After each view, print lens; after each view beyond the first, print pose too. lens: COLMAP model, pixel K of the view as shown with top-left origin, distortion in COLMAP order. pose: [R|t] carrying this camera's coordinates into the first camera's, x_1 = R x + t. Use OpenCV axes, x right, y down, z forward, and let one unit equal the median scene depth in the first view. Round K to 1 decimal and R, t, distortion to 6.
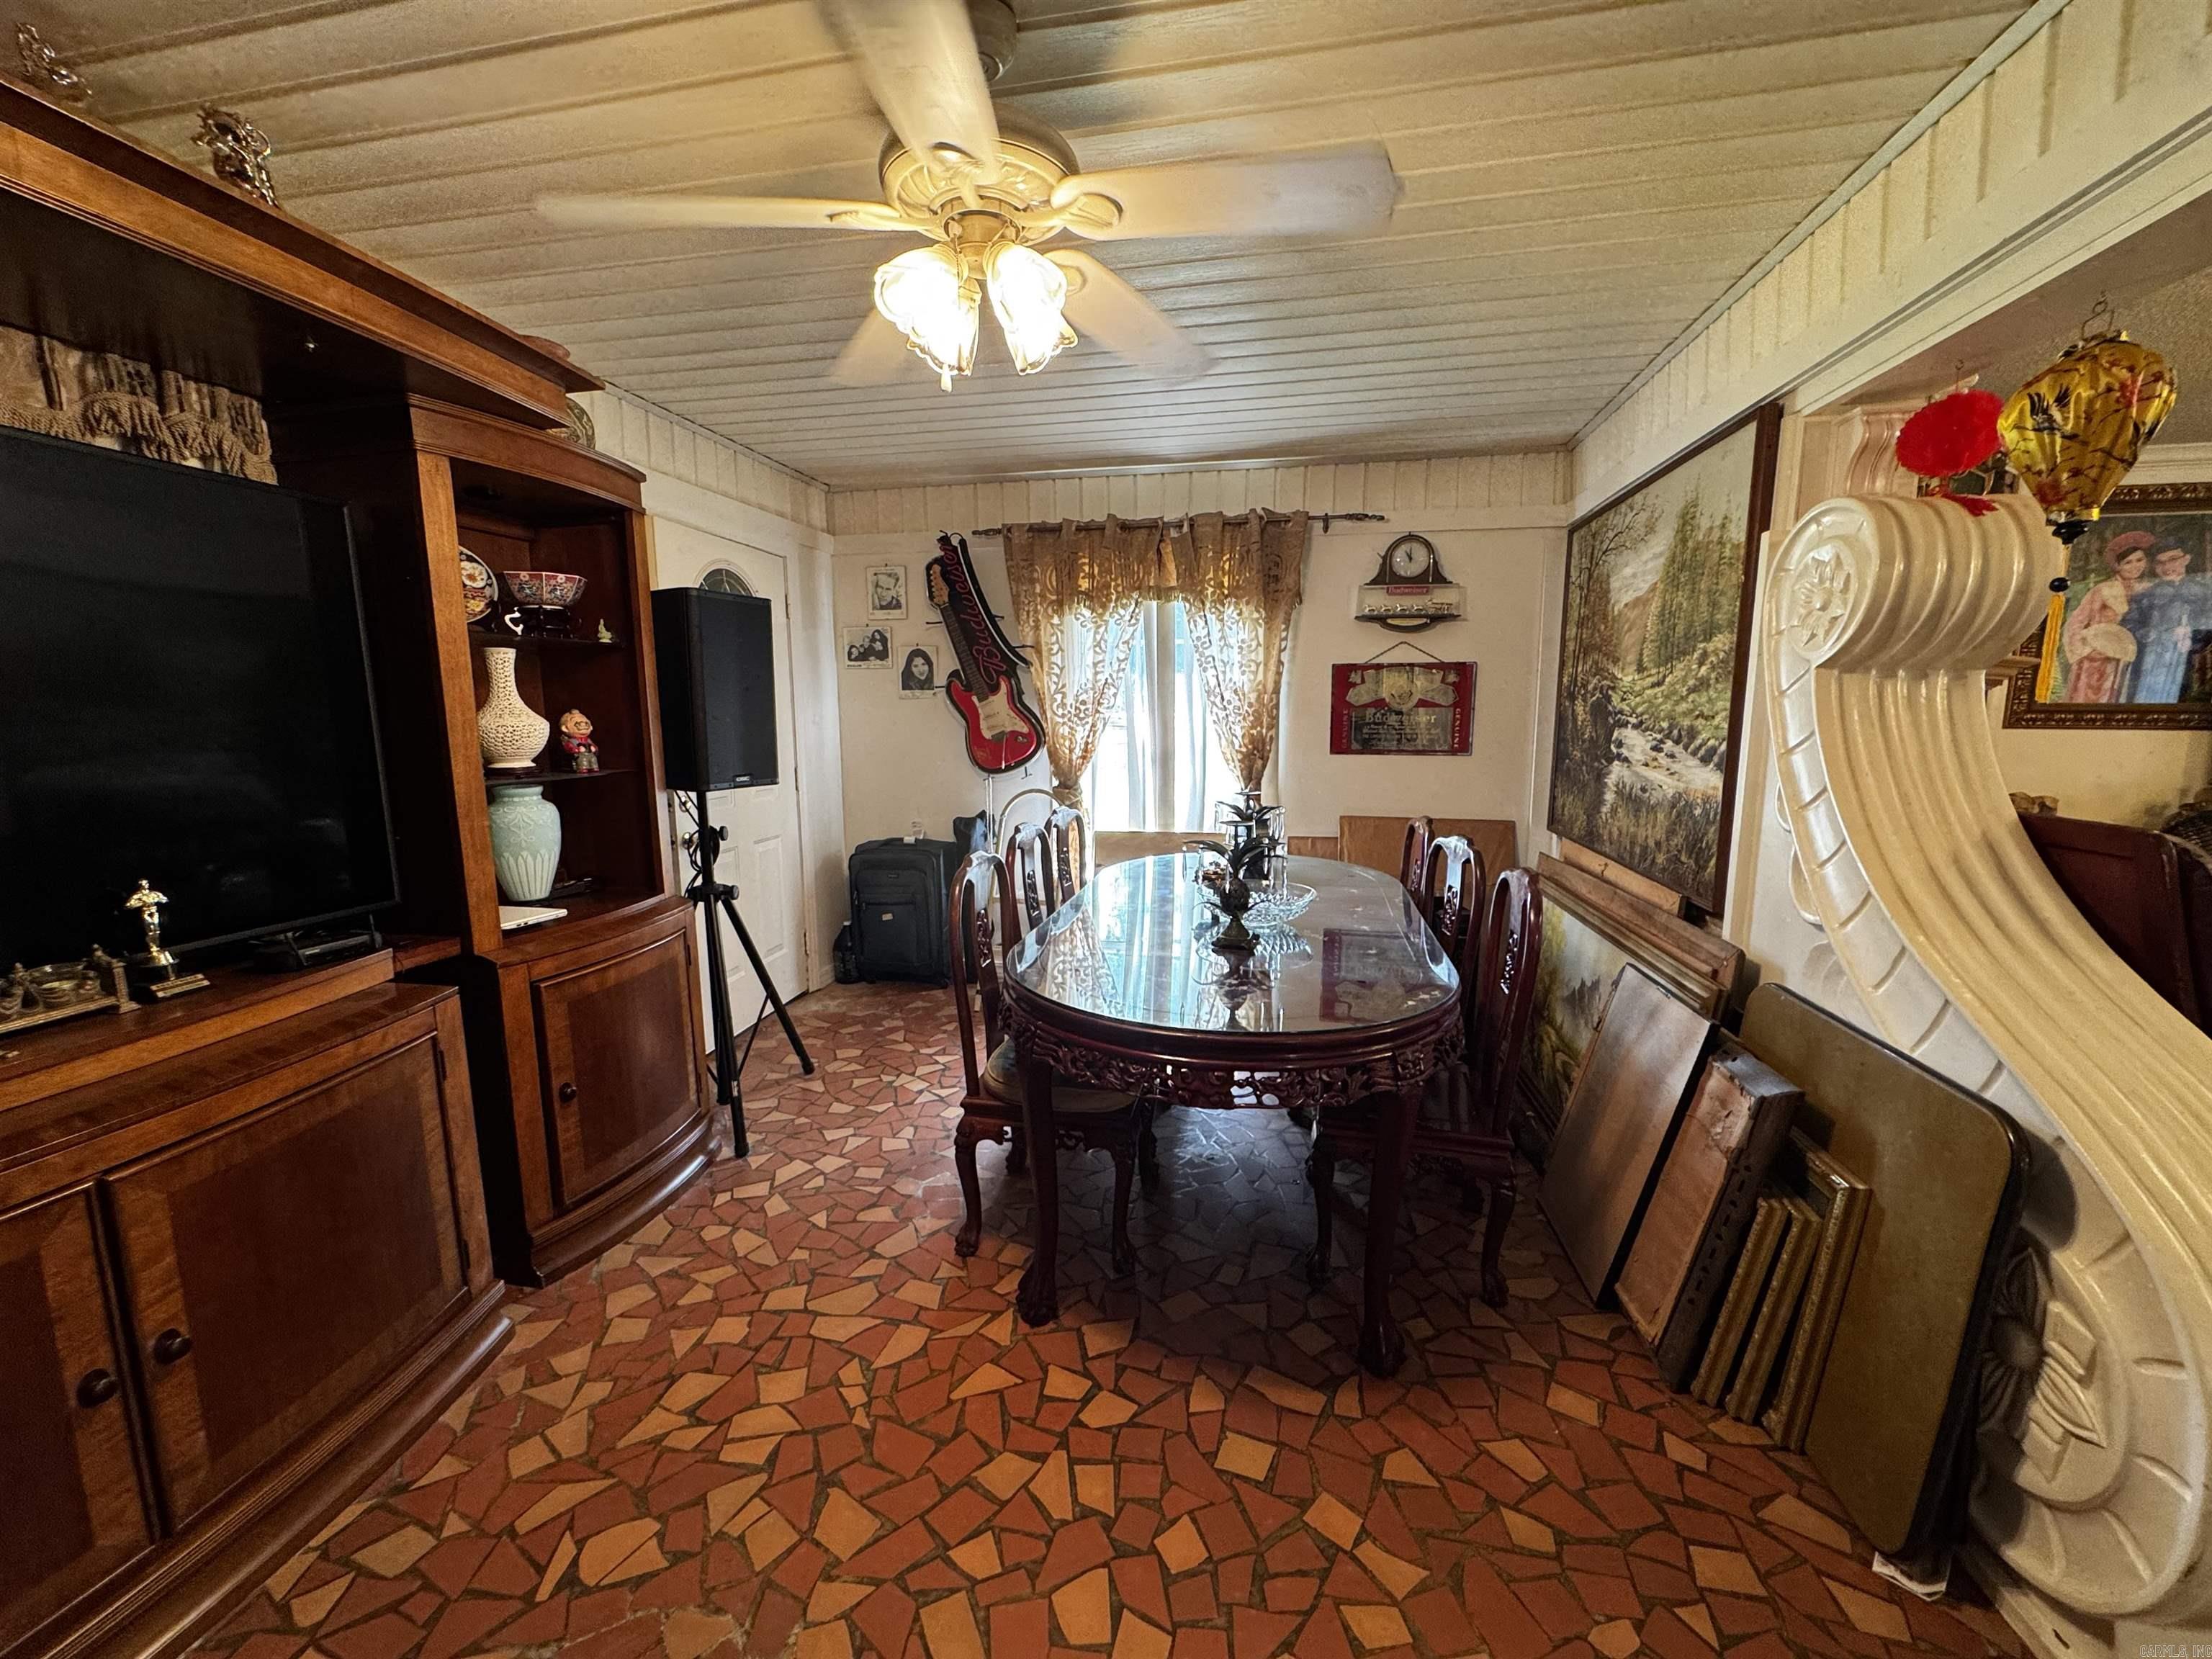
lens RADIAL K [[885.9, 0, 1110.6], [0, 885.9, 832.3], [0, 0, 1]] dist [-0.001286, -0.000078]
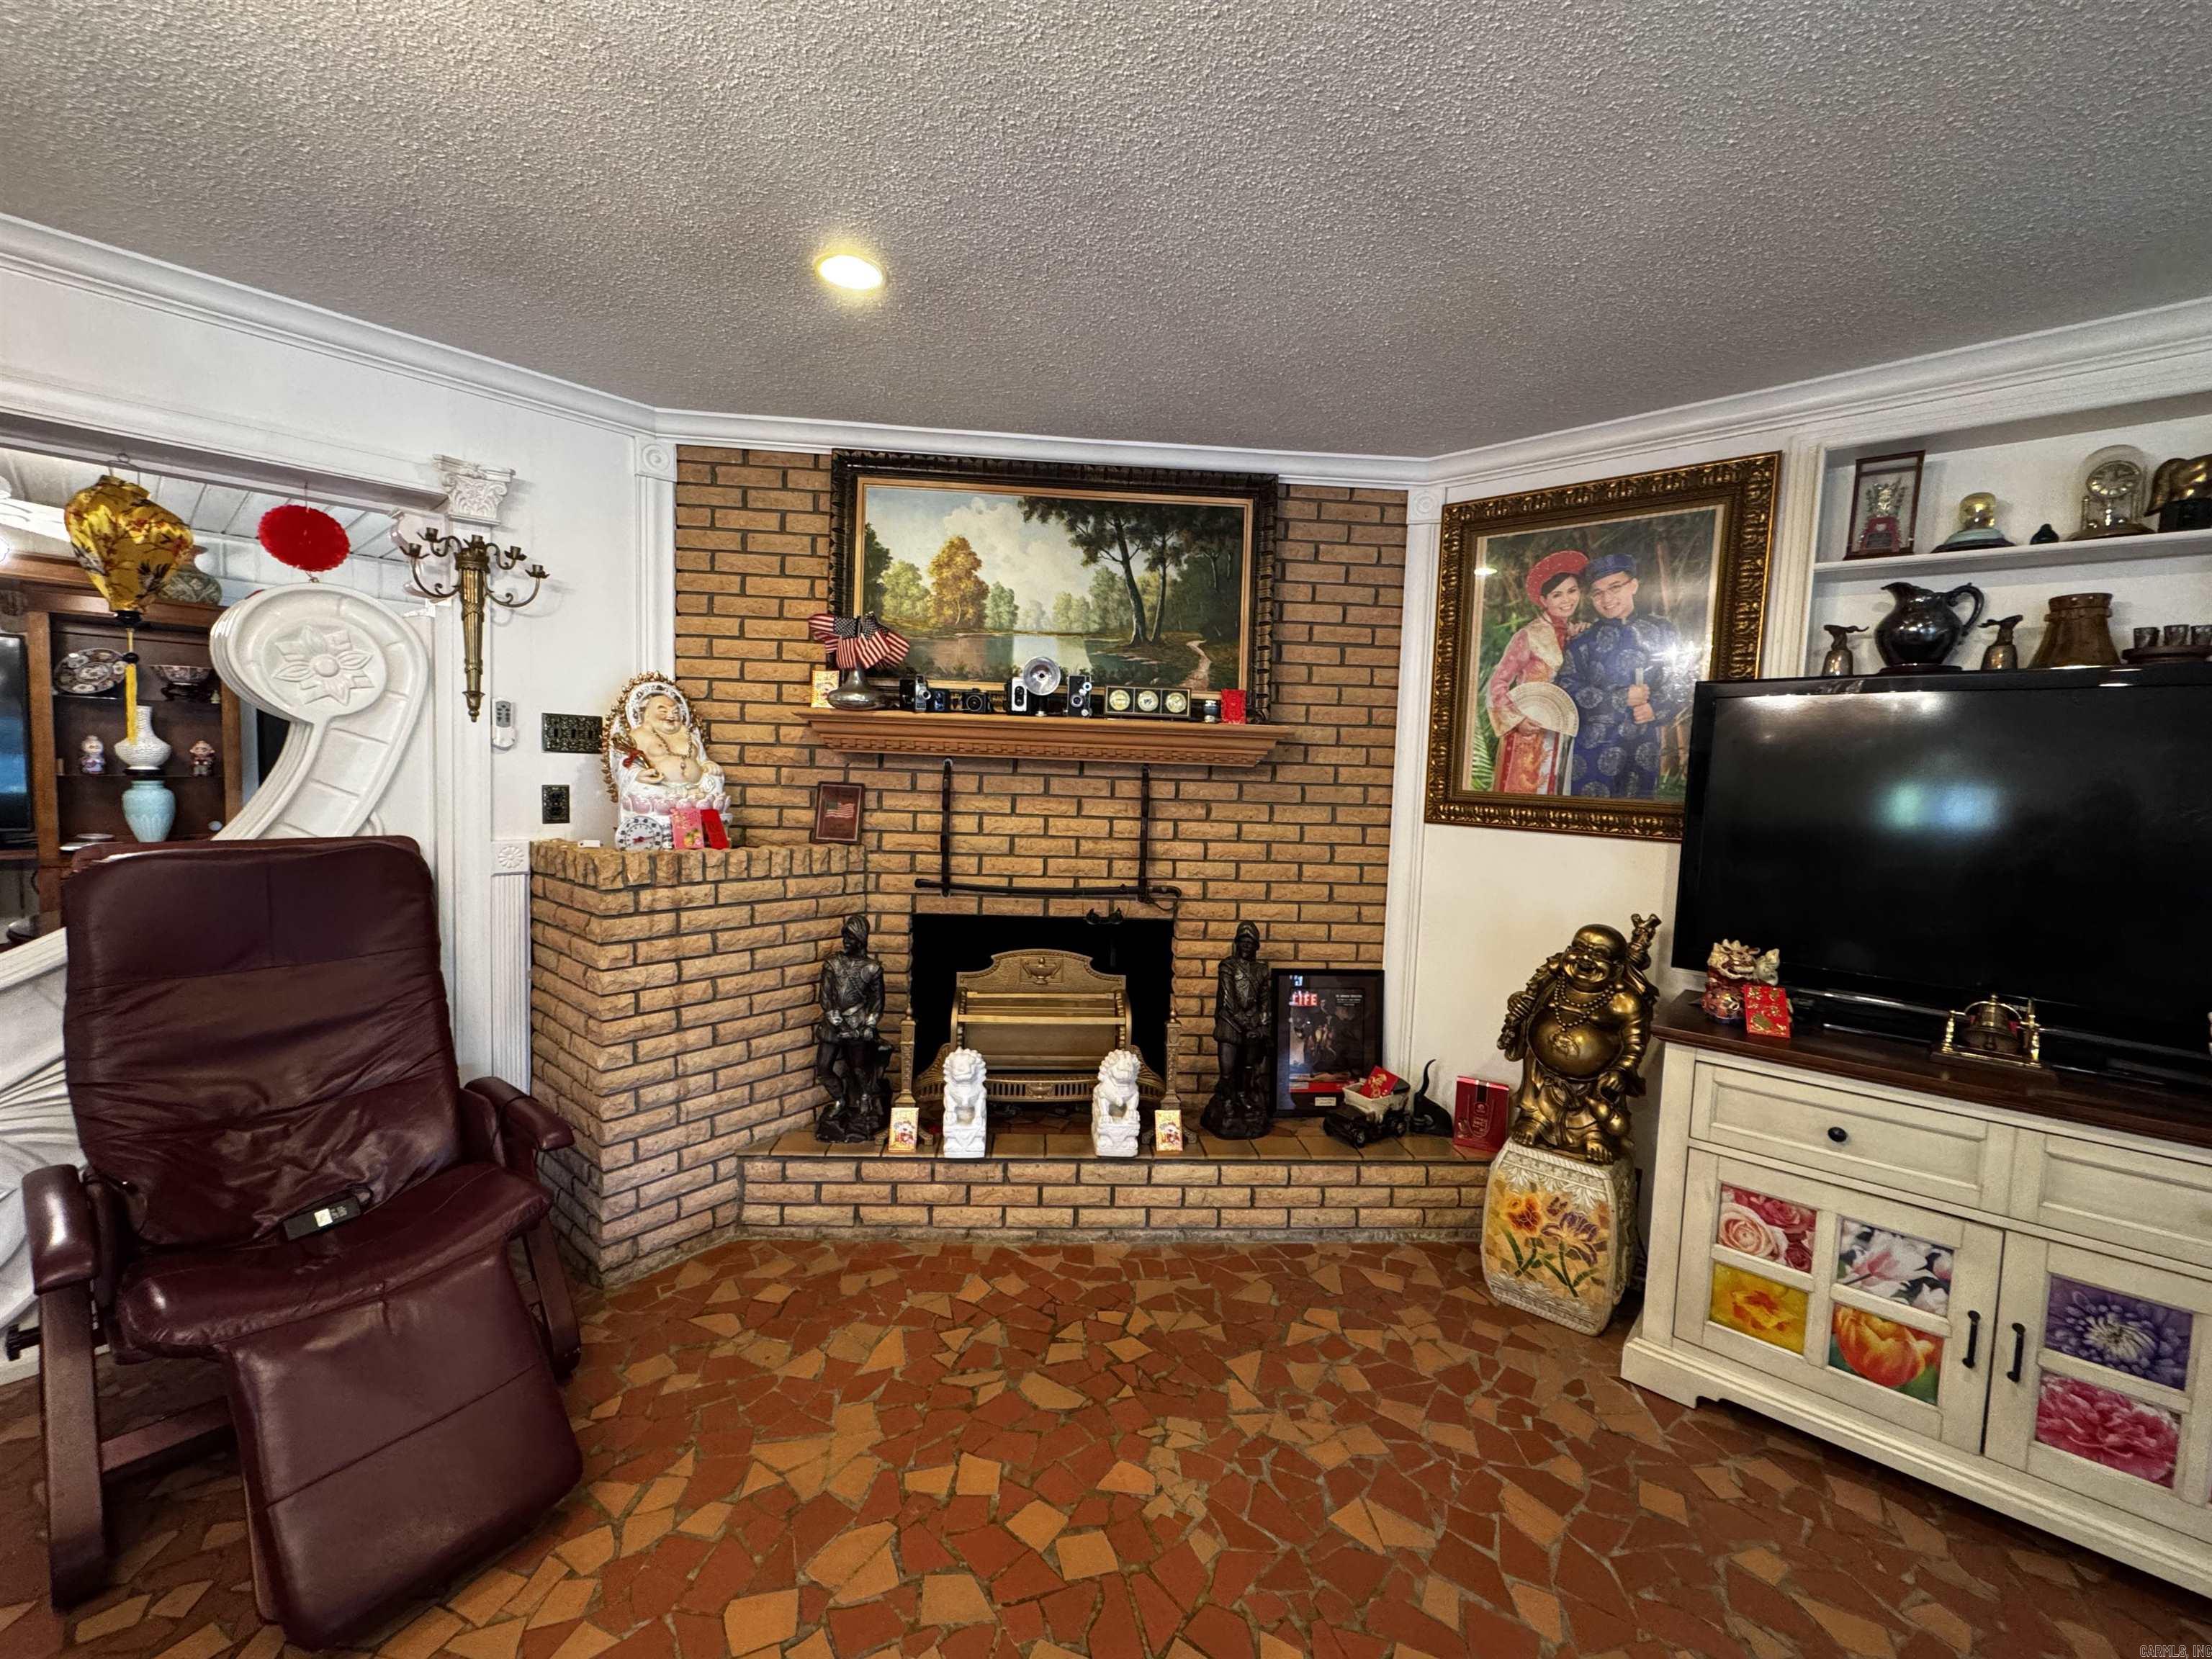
lens RADIAL K [[885.9, 0, 1102.6], [0, 885.9, 823.9], [0, 0, 1]] dist [-0.001286, -0.000078]
pose [[0.862216, 0.071296, -0.501498, 1.196161], [-0.110044, 0.992764, -0.048058, -0.053251], [0.494443, 0.096623, 0.863823, 0.236827]]
